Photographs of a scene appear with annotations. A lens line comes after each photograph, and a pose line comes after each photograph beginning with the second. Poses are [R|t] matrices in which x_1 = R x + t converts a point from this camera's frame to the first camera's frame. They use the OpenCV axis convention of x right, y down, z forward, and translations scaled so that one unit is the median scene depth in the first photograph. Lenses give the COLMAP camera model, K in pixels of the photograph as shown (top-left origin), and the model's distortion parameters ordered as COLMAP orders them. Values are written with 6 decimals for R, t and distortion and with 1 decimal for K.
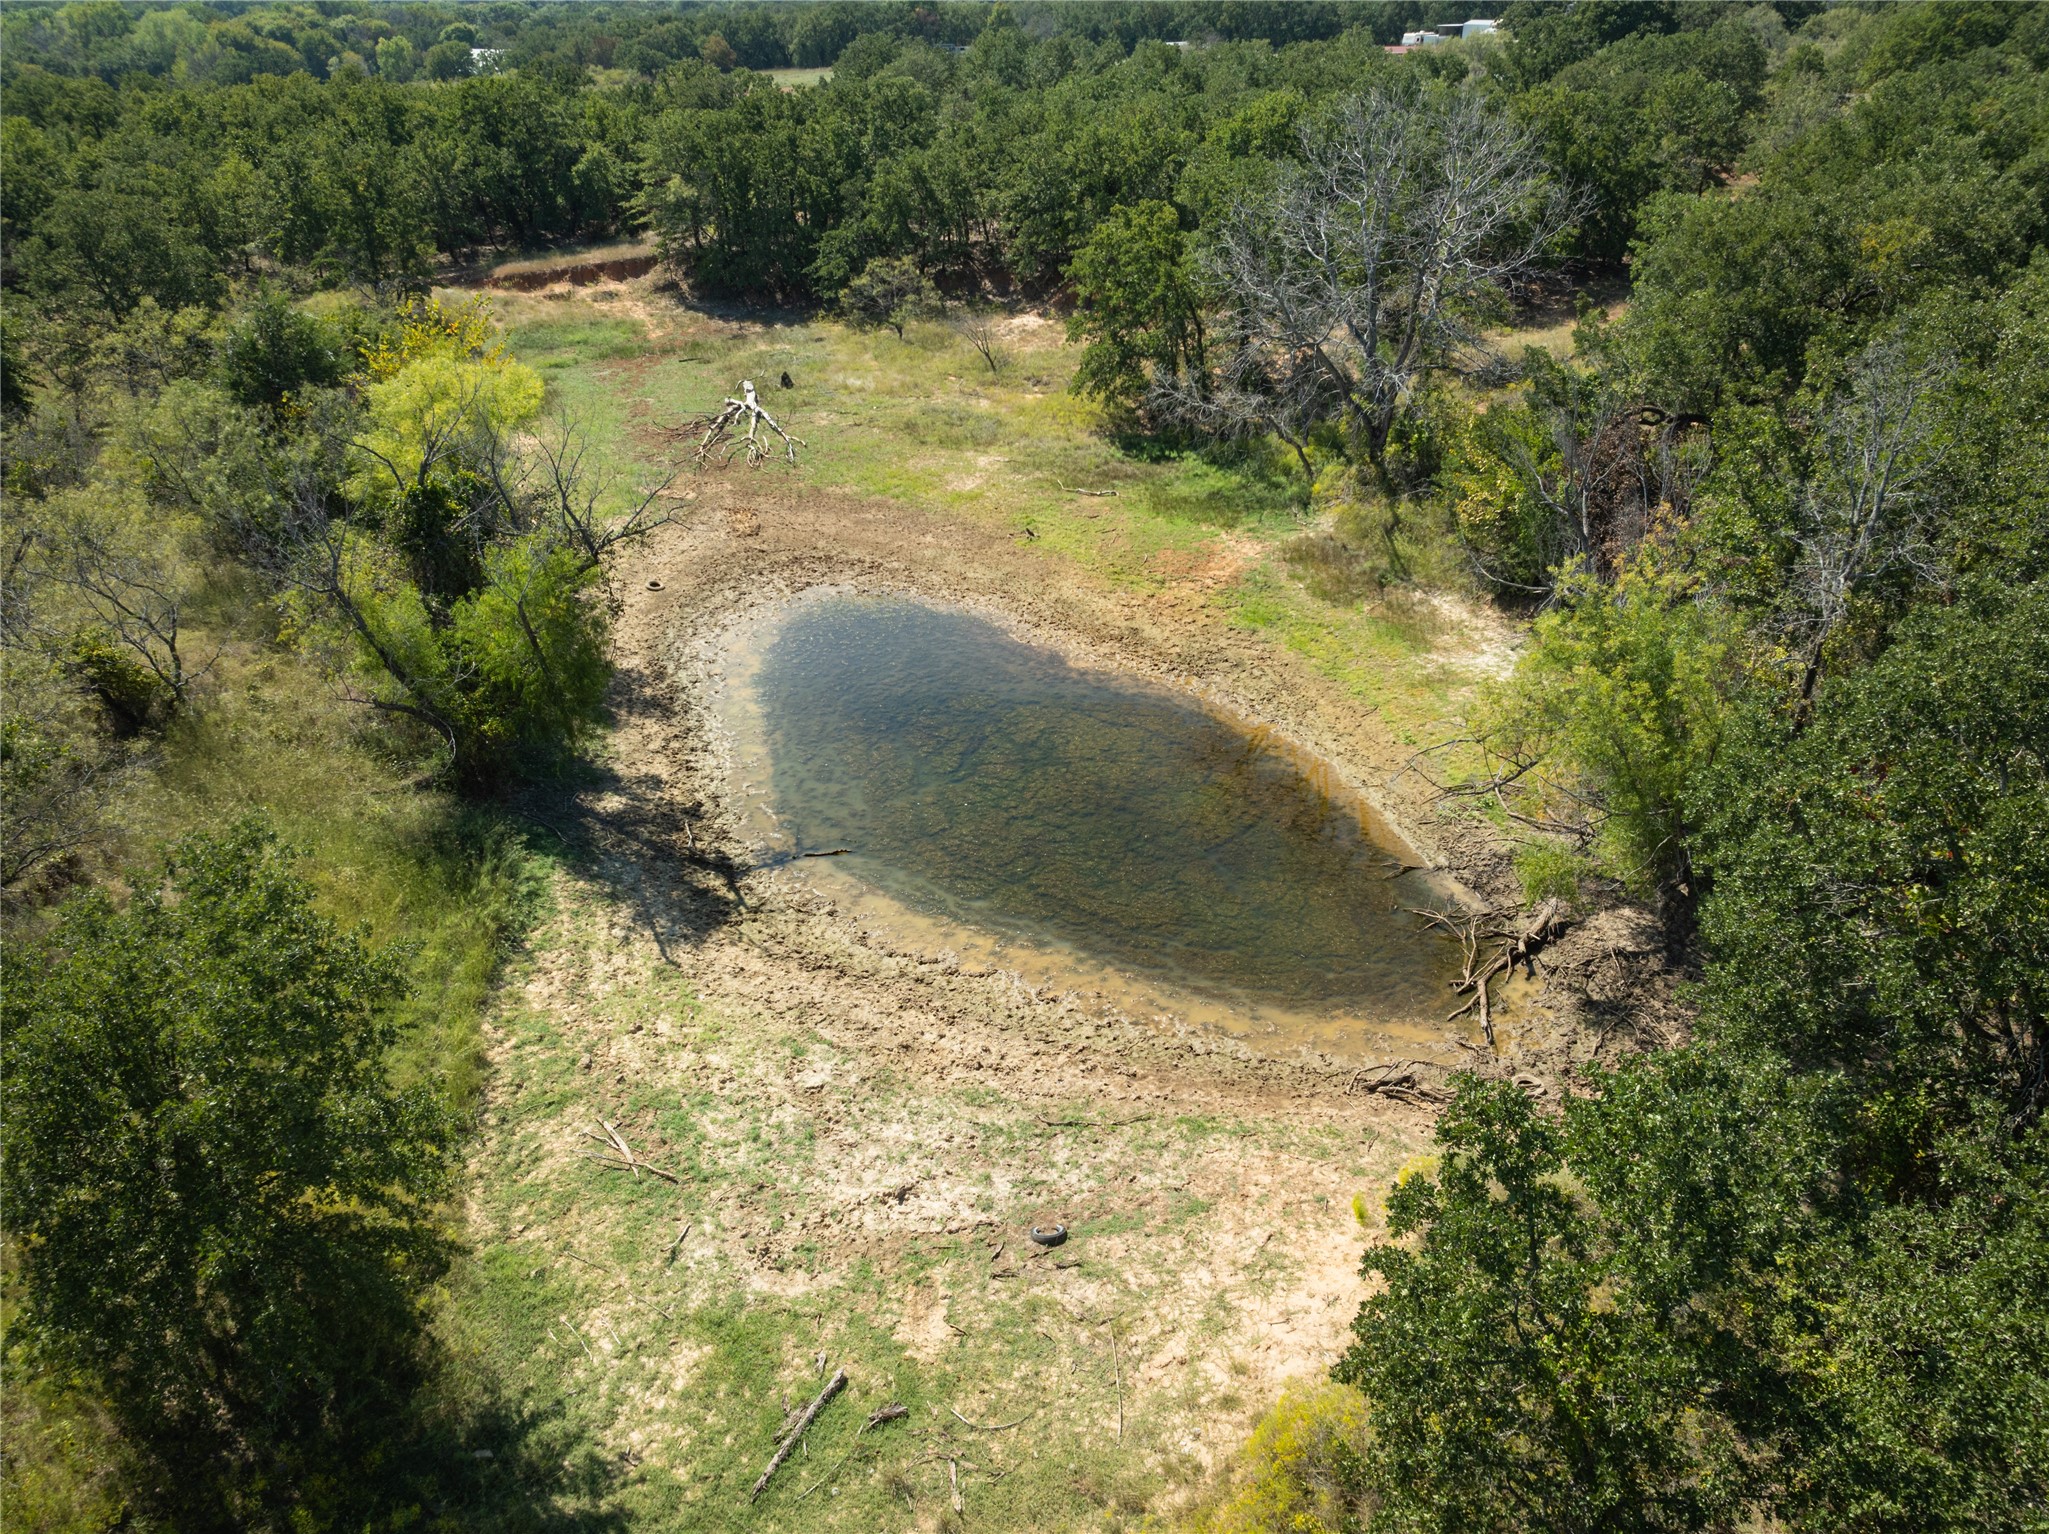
lens RADIAL K [[1453.0, 0, 1021.5], [0, 1453.0, 761.3], [0, 0, 1]] dist [-0.011242, 0.007187]
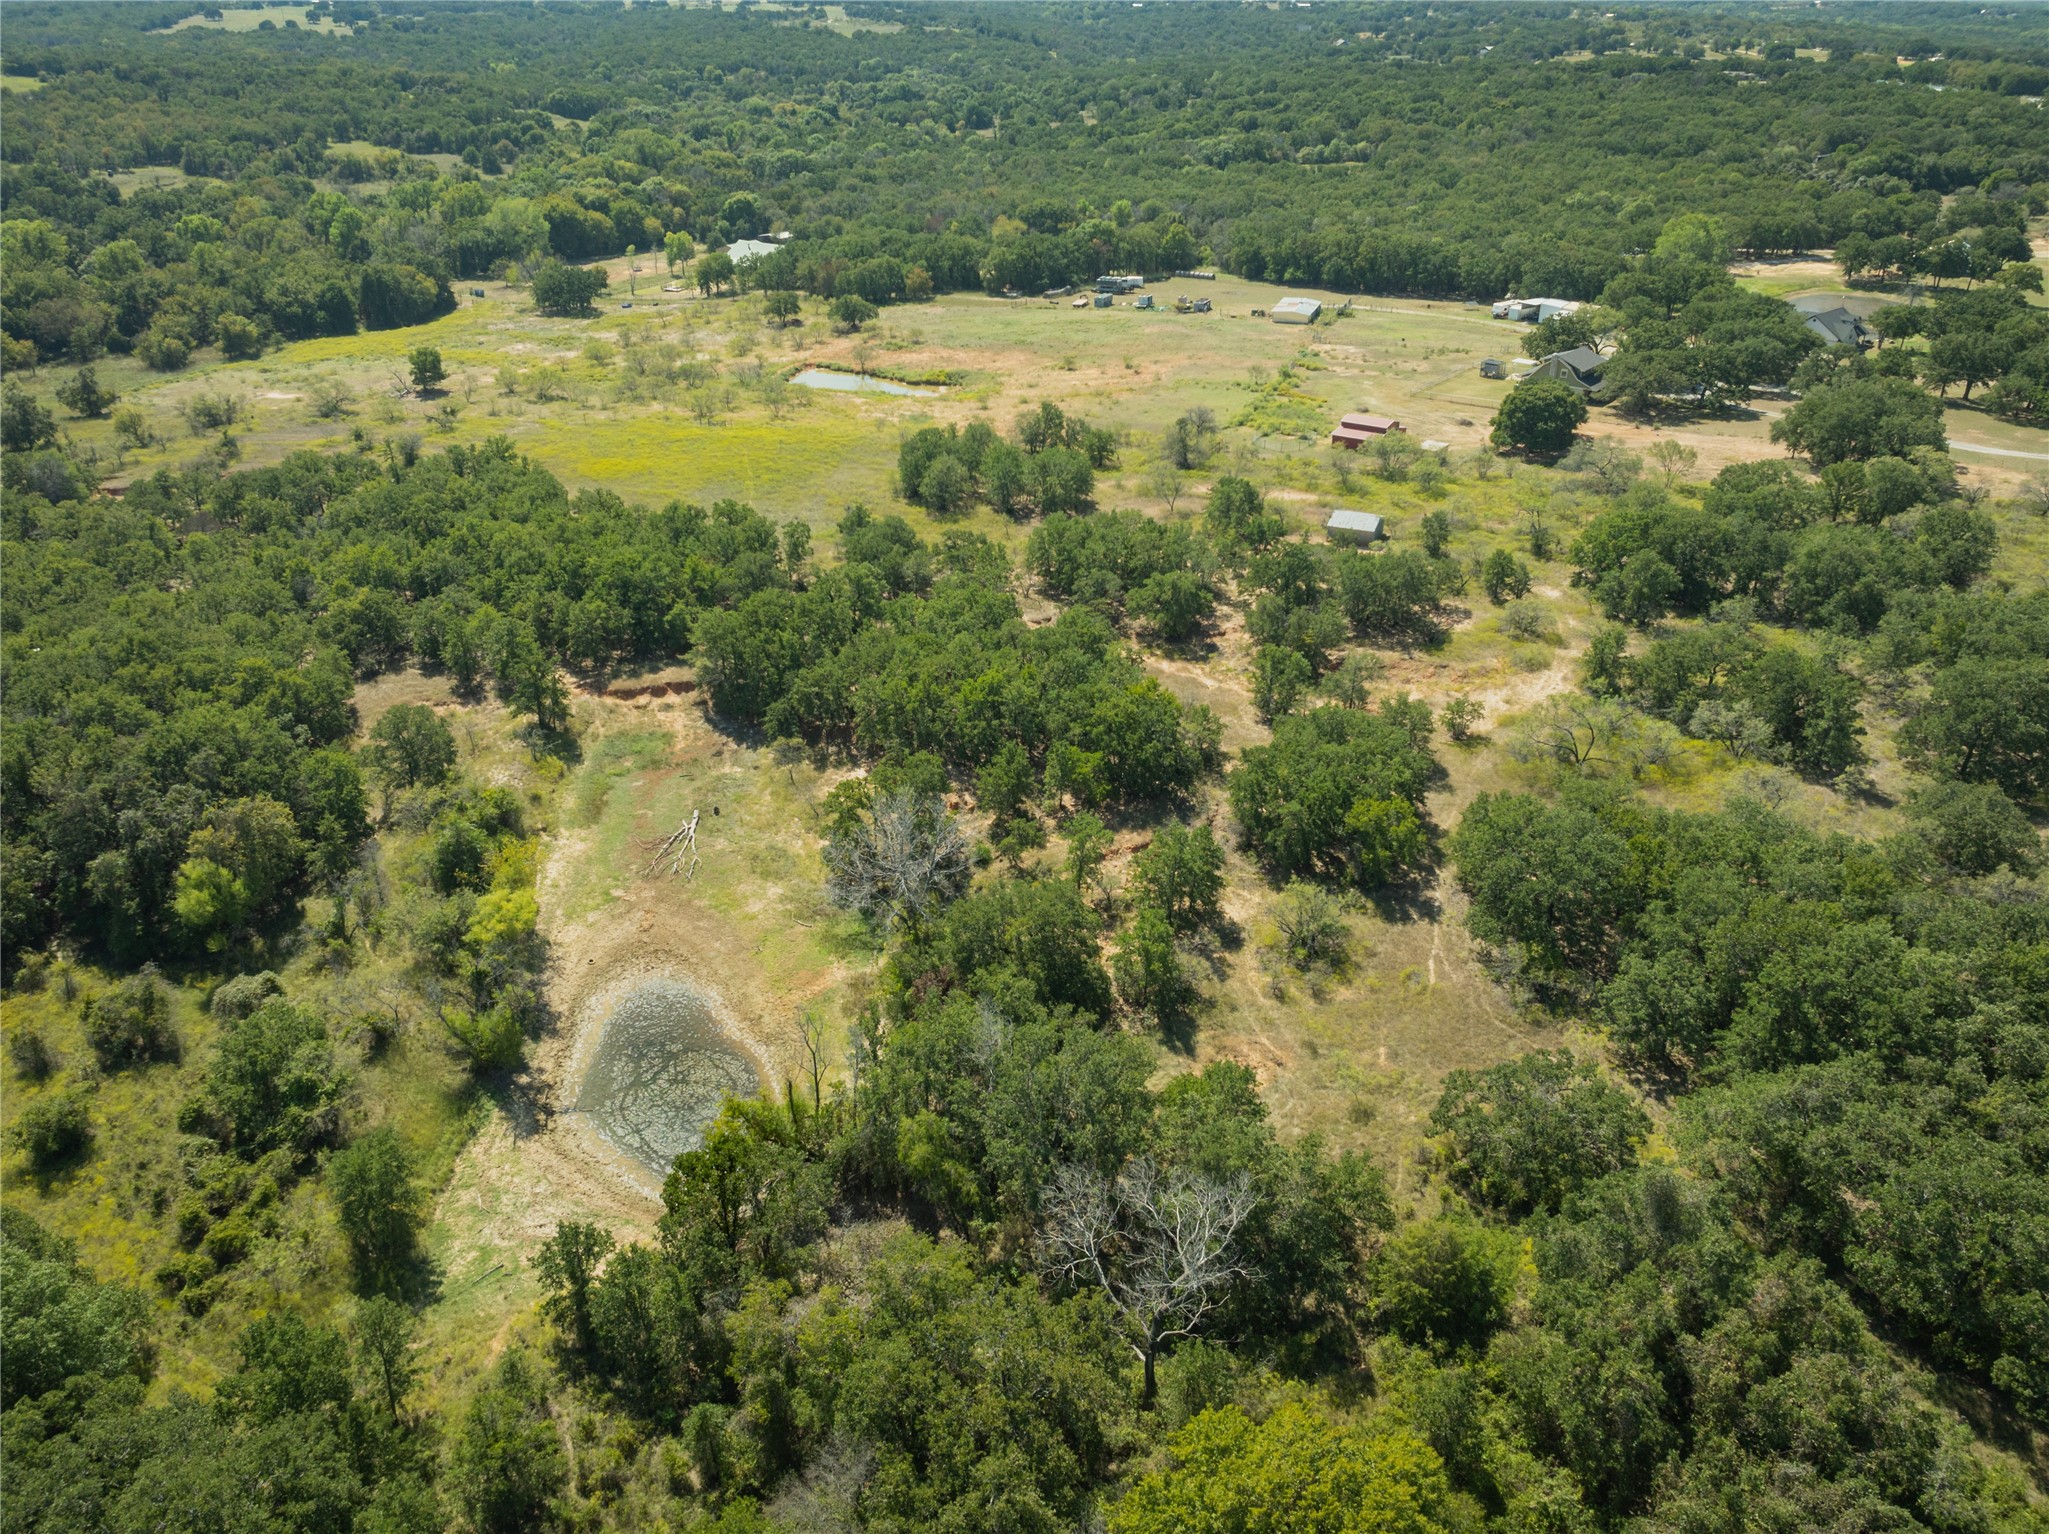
lens RADIAL K [[1453.0, 0, 1024.6], [0, 1453.0, 772.3], [0, 0, 1]] dist [-0.011242, 0.007187]
pose [[0.980670, 0.120329, -0.154294, 1.167462], [-0.123346, 0.992312, -0.010094, -0.731476], [0.151893, 0.028930, 0.987973, -1.903345]]
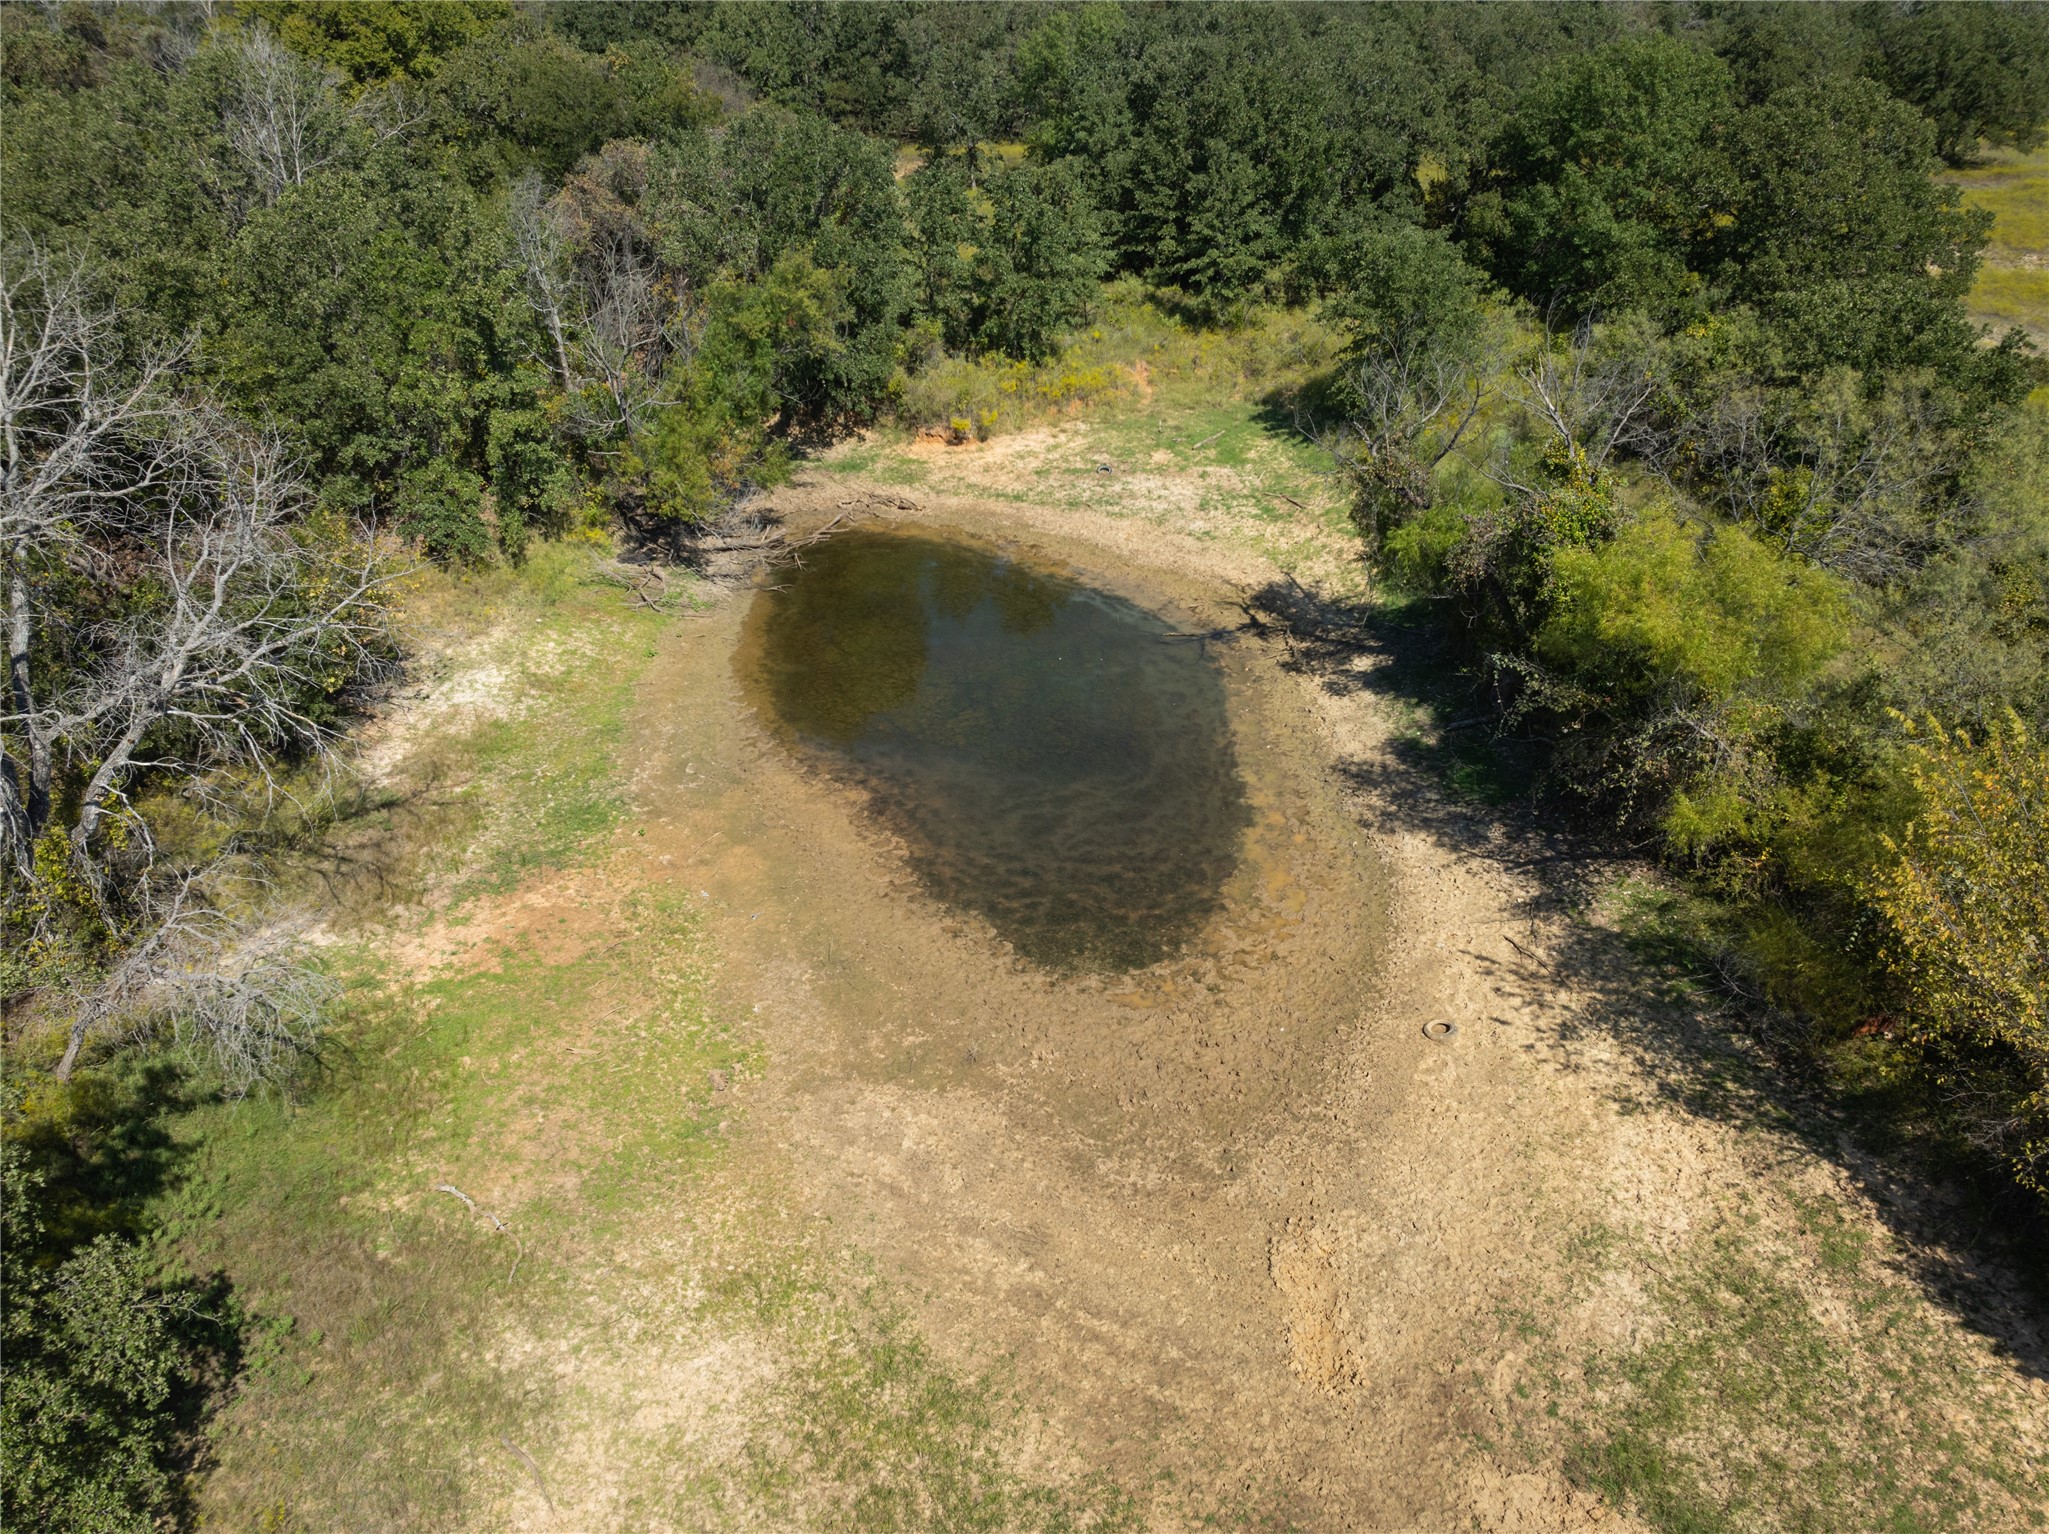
lens RADIAL K [[1453.0, 0, 1029.2], [0, 1453.0, 770.6], [0, 0, 1]] dist [-0.011242, 0.007187]
pose [[-0.967353, -0.113077, 0.226806, -0.310905], [0.135690, 0.524767, 0.840362, -0.976255], [-0.214046, 0.843702, -0.492291, 1.775464]]
